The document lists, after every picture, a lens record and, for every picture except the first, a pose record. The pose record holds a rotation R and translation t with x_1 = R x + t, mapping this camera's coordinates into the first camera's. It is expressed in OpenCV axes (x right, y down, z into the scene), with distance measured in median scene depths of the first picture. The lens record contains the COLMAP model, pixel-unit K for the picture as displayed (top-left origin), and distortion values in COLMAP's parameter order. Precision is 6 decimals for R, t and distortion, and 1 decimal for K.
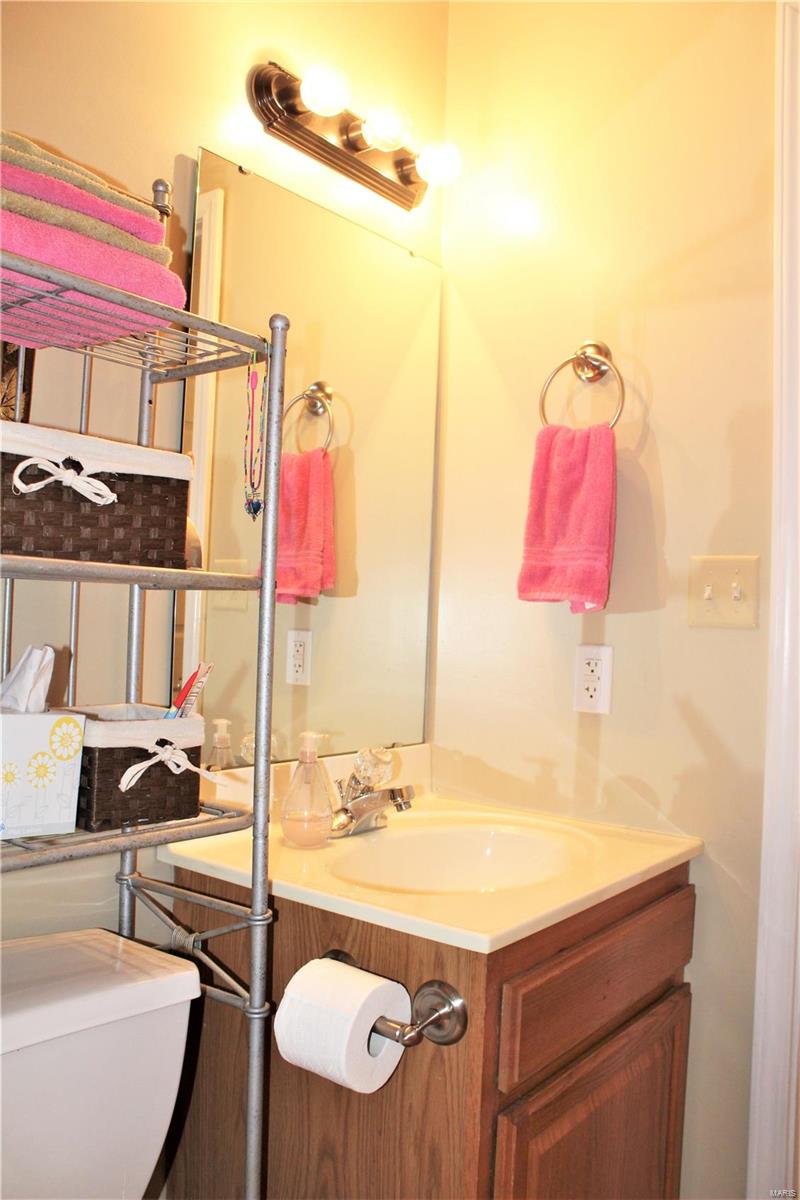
lens RADIAL K [[989.3, 0, 400.0], [0, 989.3, 600.0], [0, 0, 1]] dist [-0.189452, 0.164220]
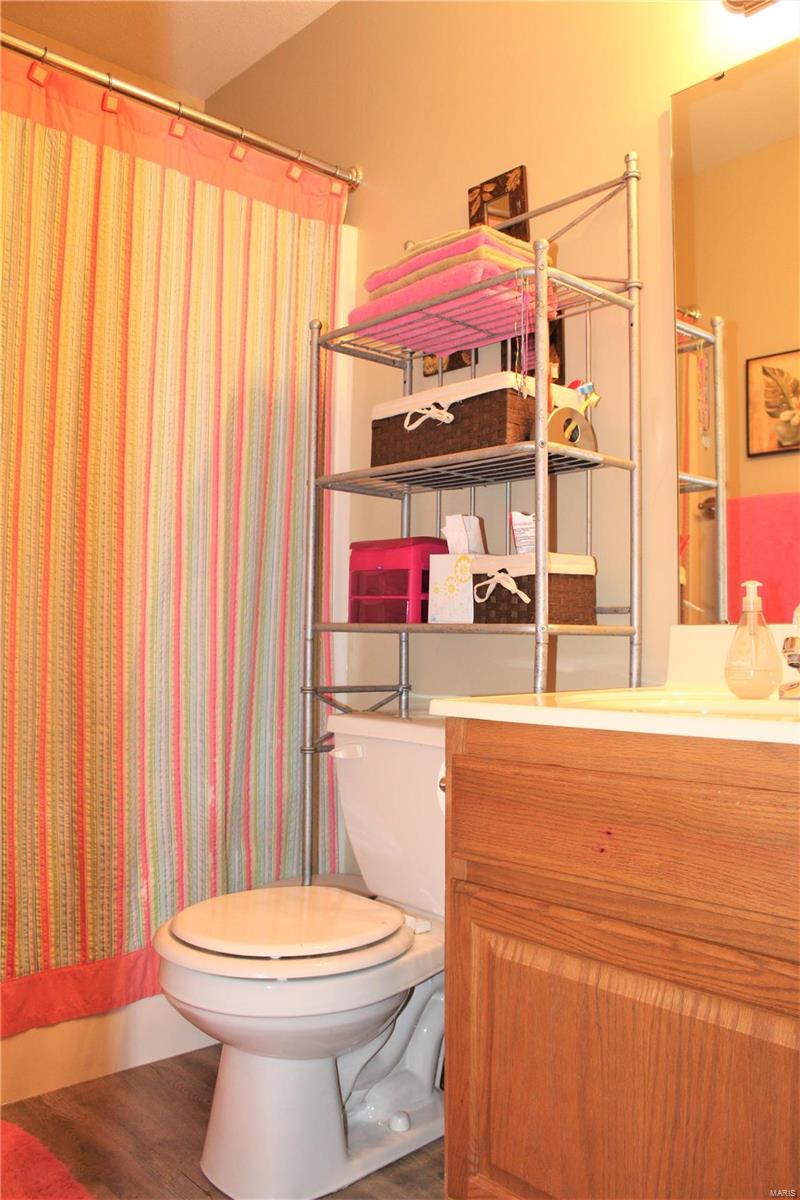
lens RADIAL K [[989.3, 0, 400.0], [0, 989.3, 600.0], [0, 0, 1]] dist [-0.189452, 0.164220]
pose [[-0.166541, -0.071252, -0.983457, 1.275745], [0.000595, 0.997378, -0.072362, 0.309461], [0.986034, -0.012636, -0.166062, 1.148458]]
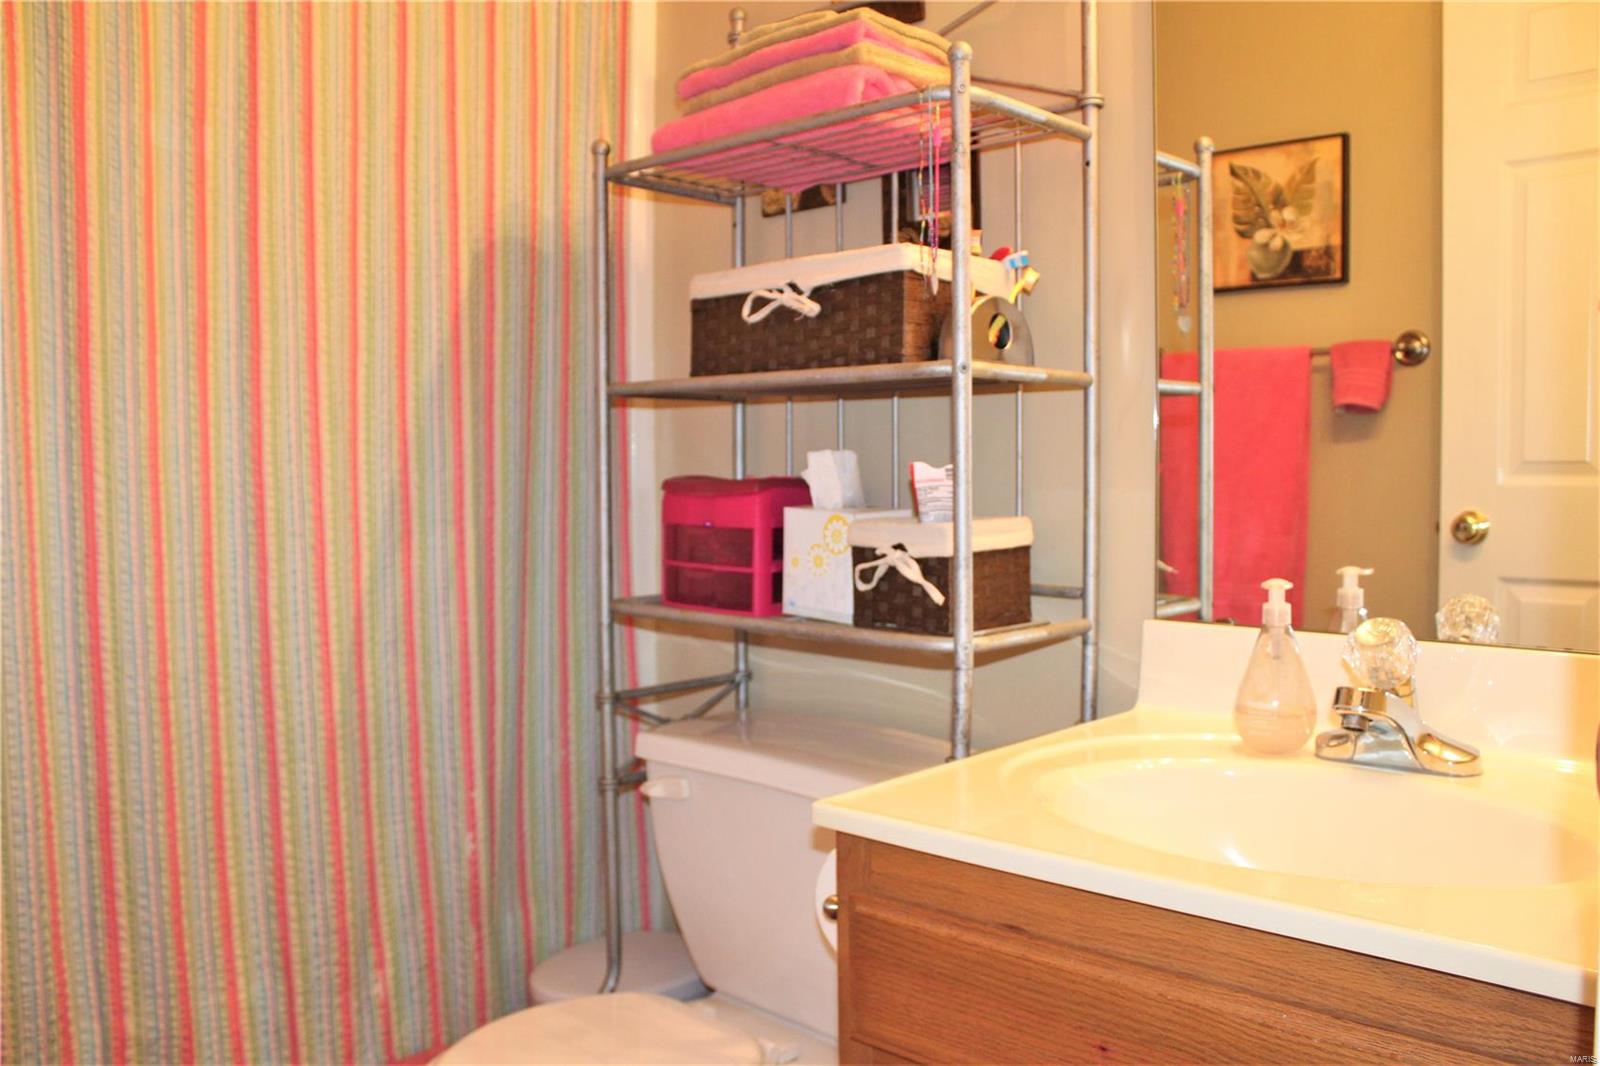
lens RADIAL K [[1319.0, 0, 785.0], [0, 1319.0, 555.8], [0, 0, 1]] dist [-0.189452, 0.164220]
pose [[-0.102565, 0.033519, -0.994161, 1.118400], [0.022345, 0.999258, 0.031385, 0.117299], [0.994475, -0.018996, -0.103238, 1.075381]]
